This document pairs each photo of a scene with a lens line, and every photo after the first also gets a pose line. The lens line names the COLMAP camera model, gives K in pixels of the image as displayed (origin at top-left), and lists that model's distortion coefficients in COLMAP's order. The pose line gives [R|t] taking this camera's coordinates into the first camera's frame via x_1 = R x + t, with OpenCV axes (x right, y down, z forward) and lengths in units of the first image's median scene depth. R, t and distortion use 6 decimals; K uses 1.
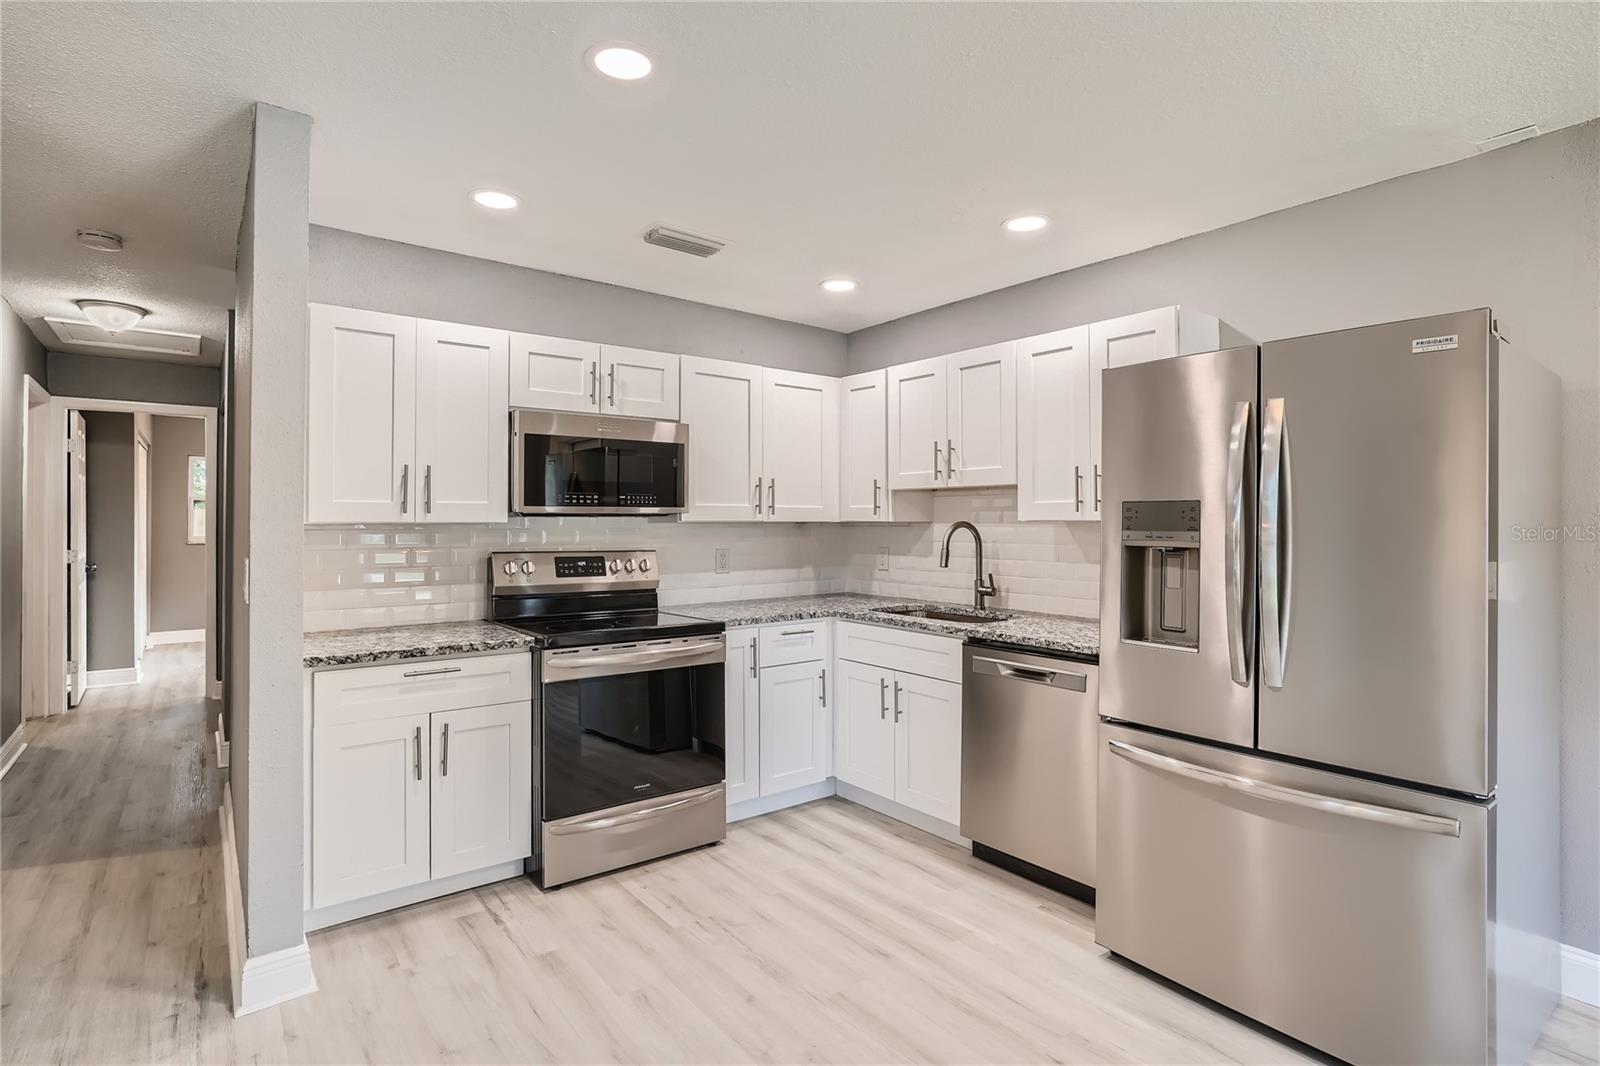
lens RADIAL K [[791.2, 0, 794.8], [0, 791.2, 519.8], [0, 0, 1]] dist [-0.036076, 0.017094]
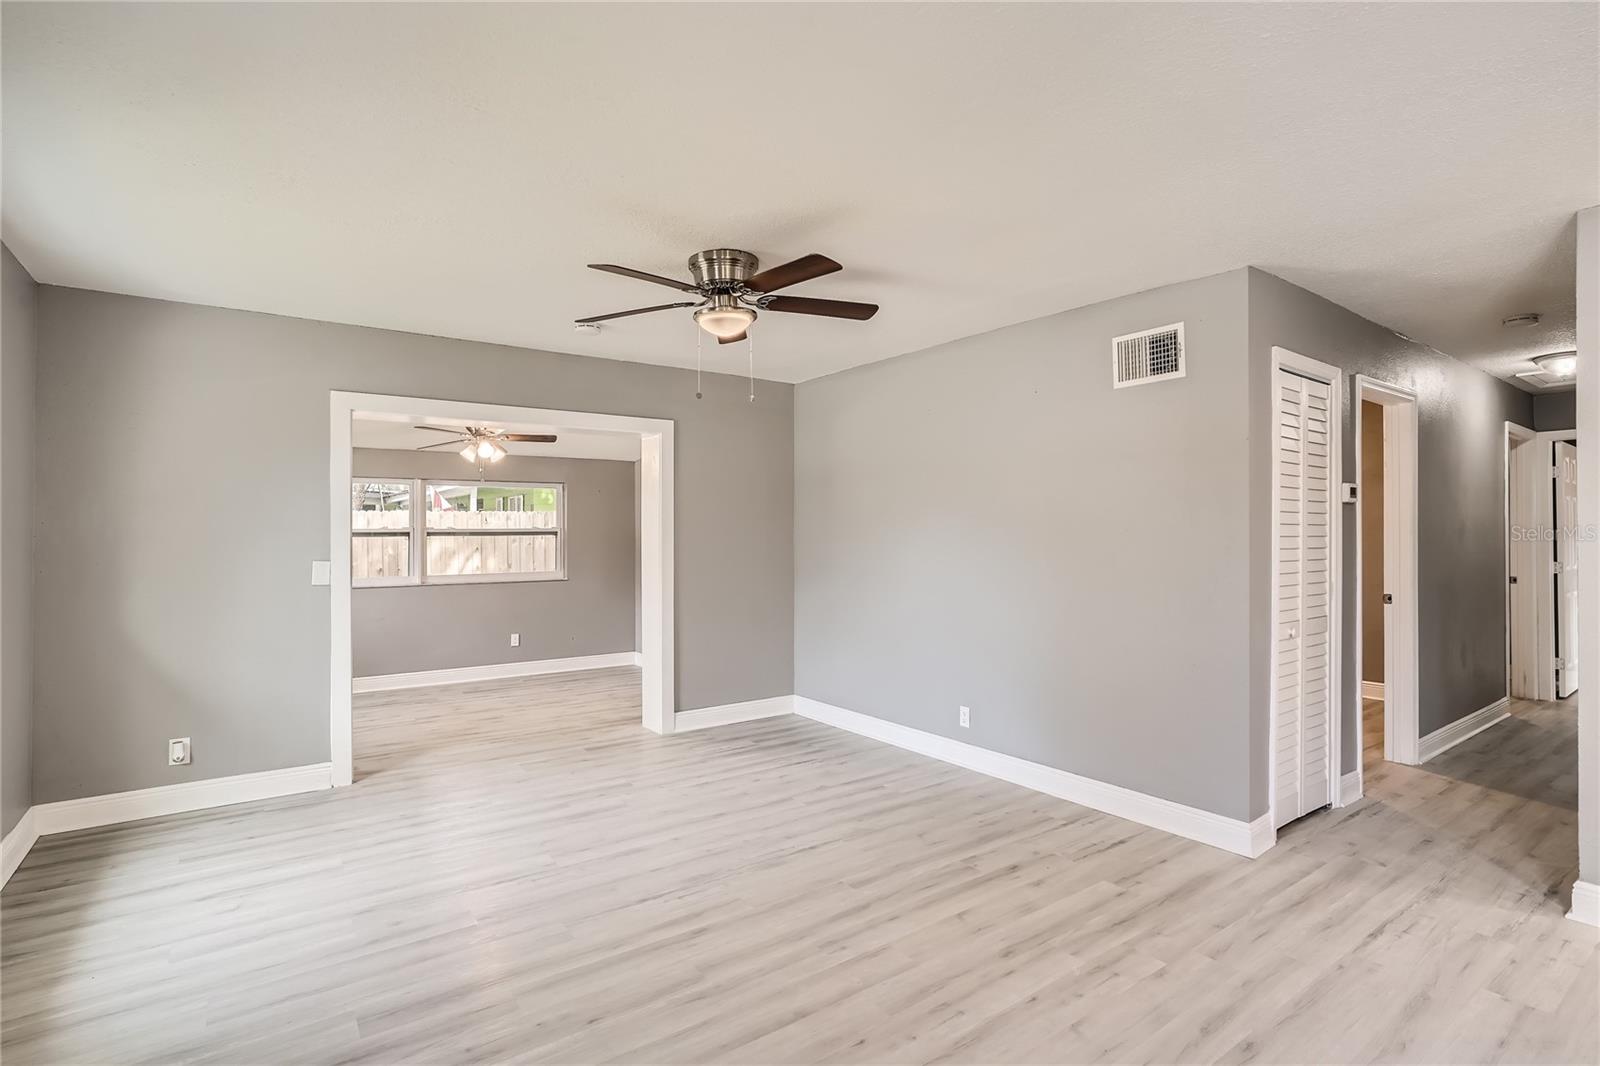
lens RADIAL K [[778.1, 0, 807.5], [0, 778.1, 529.0], [0, 0, 1]] dist [-0.032497, 0.013449]
pose [[-0.017939, -0.008416, -0.999804, 0.375121], [0.002076, 0.999962, -0.008455, -0.004284], [0.999837, -0.002228, -0.017921, -0.160795]]
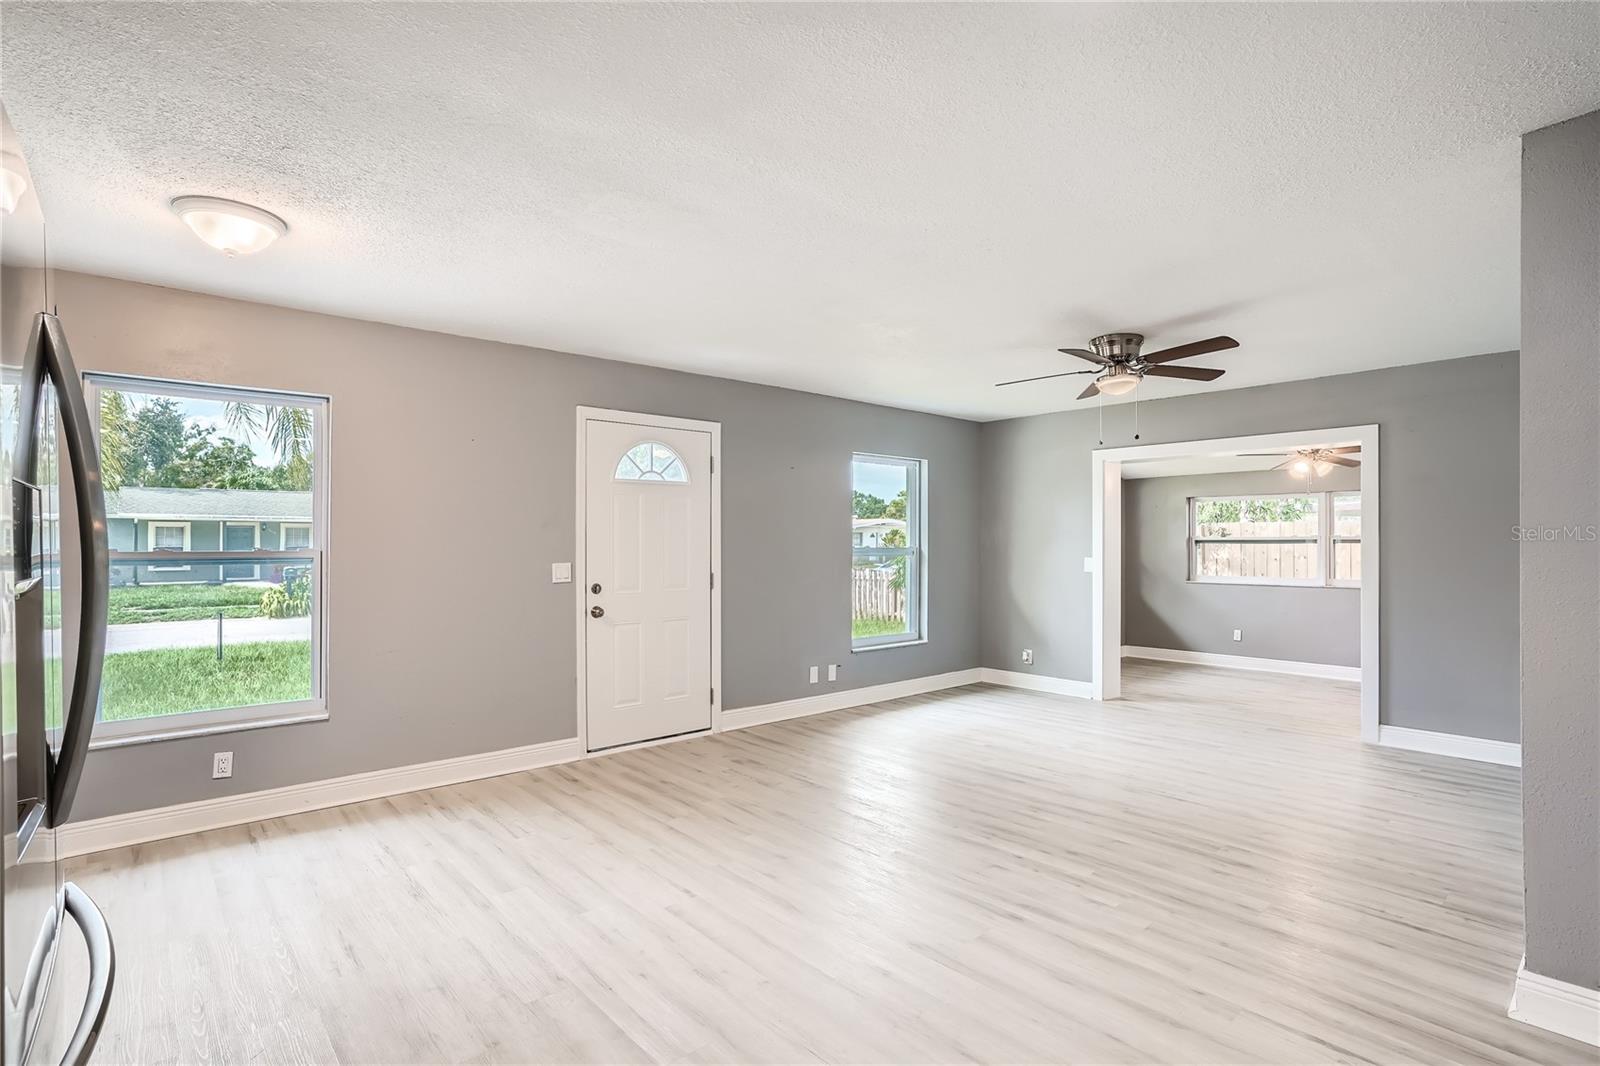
lens RADIAL K [[791.2, 0, 799.6], [0, 791.2, 532.1], [0, 0, 1]] dist [-0.036076, 0.017094]
pose [[-0.997042, -0.005868, -0.076639, 0.057585], [-0.004889, 0.999904, -0.012960, 0.001505], [0.076708, -0.012547, -0.996975, 0.994339]]
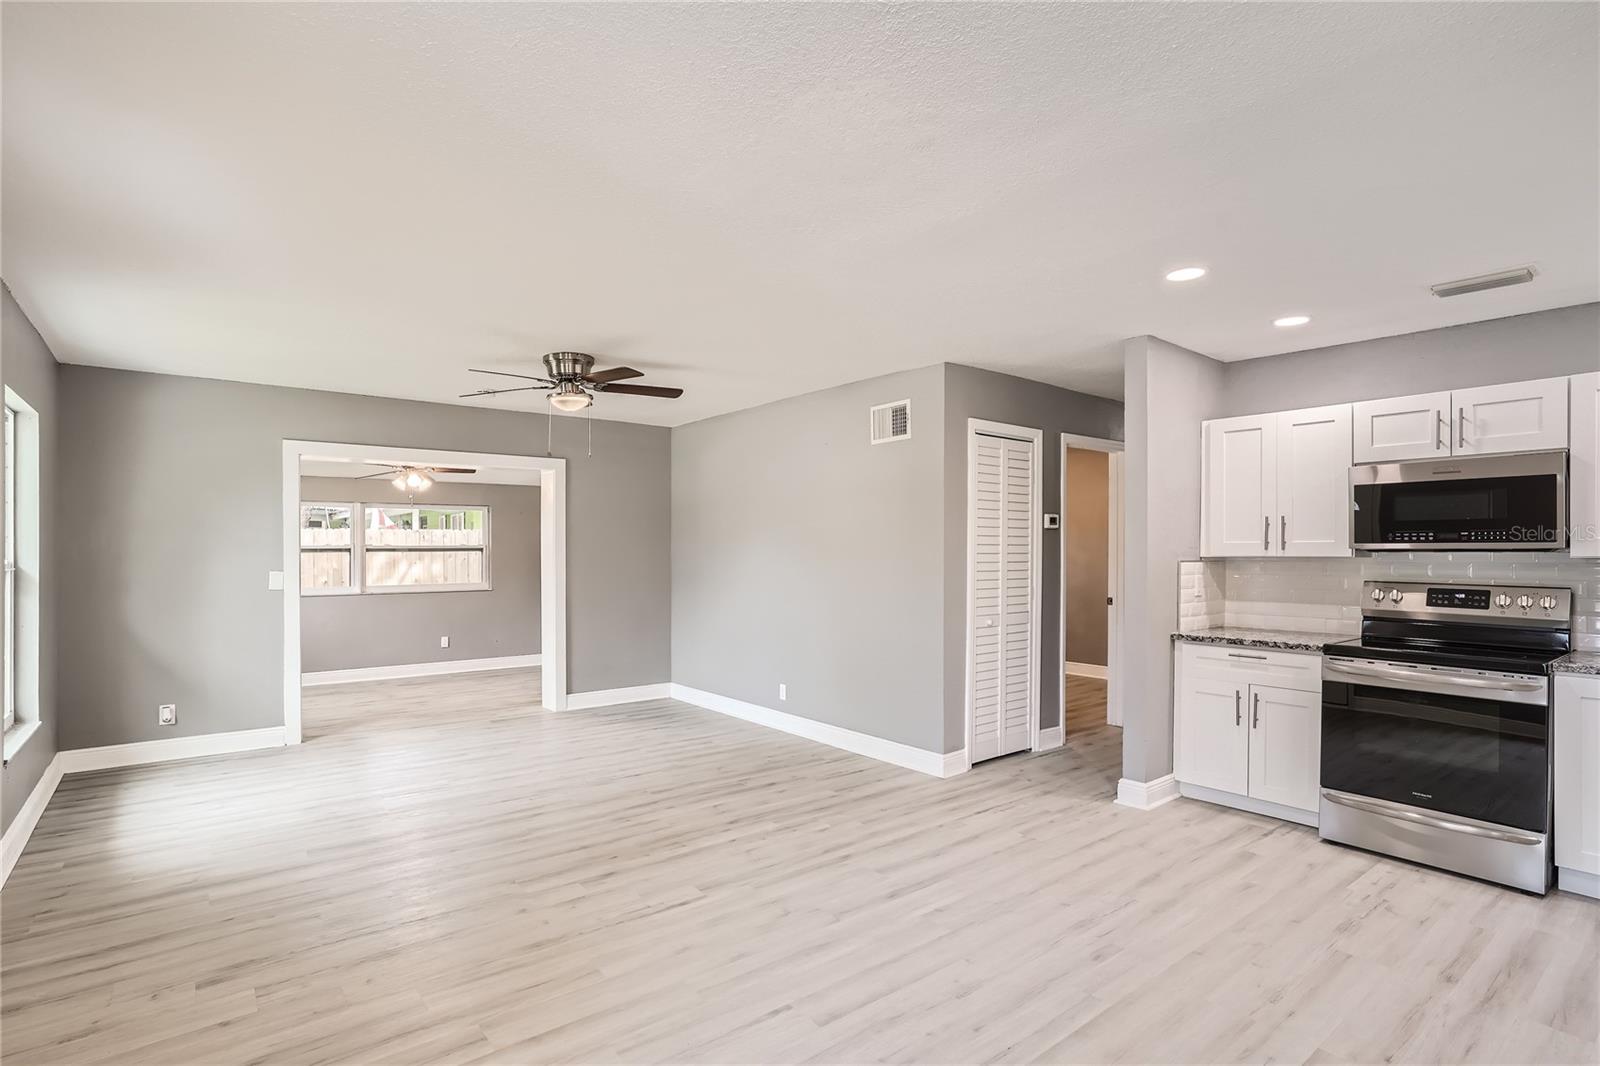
lens RADIAL K [[791.2, 0, 806.0], [0, 791.2, 548.3], [0, 0, 1]] dist [-0.036076, 0.017094]
pose [[0.024856, -0.004730, -0.999680, 0.804772], [0.000469, 0.999989, -0.004720, -0.004256], [0.999691, -0.000352, 0.024858, 0.096136]]
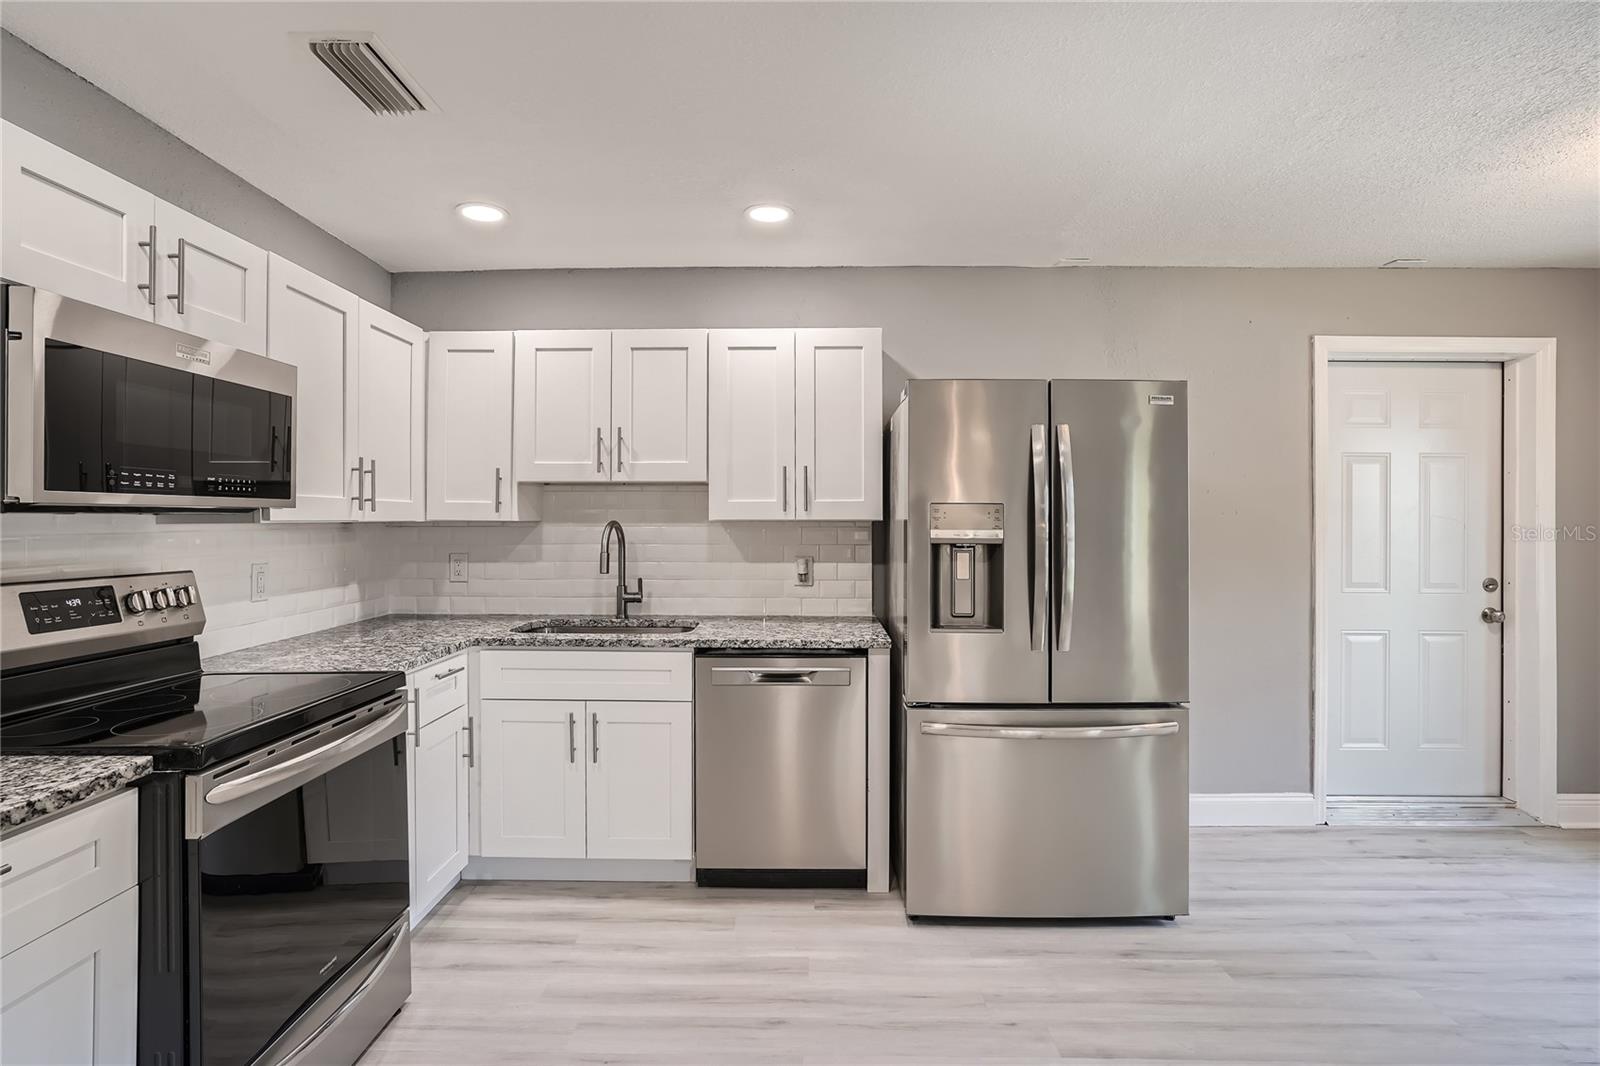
lens RADIAL K [[791.2, 0, 797.1], [0, 791.2, 521.8], [0, 0, 1]] dist [-0.036076, 0.017094]
pose [[0.620112, -0.001261, 0.784513, -0.398672], [-0.002892, 0.999988, 0.003894, -0.001095], [-0.784508, -0.004684, 0.620101, 0.327146]]
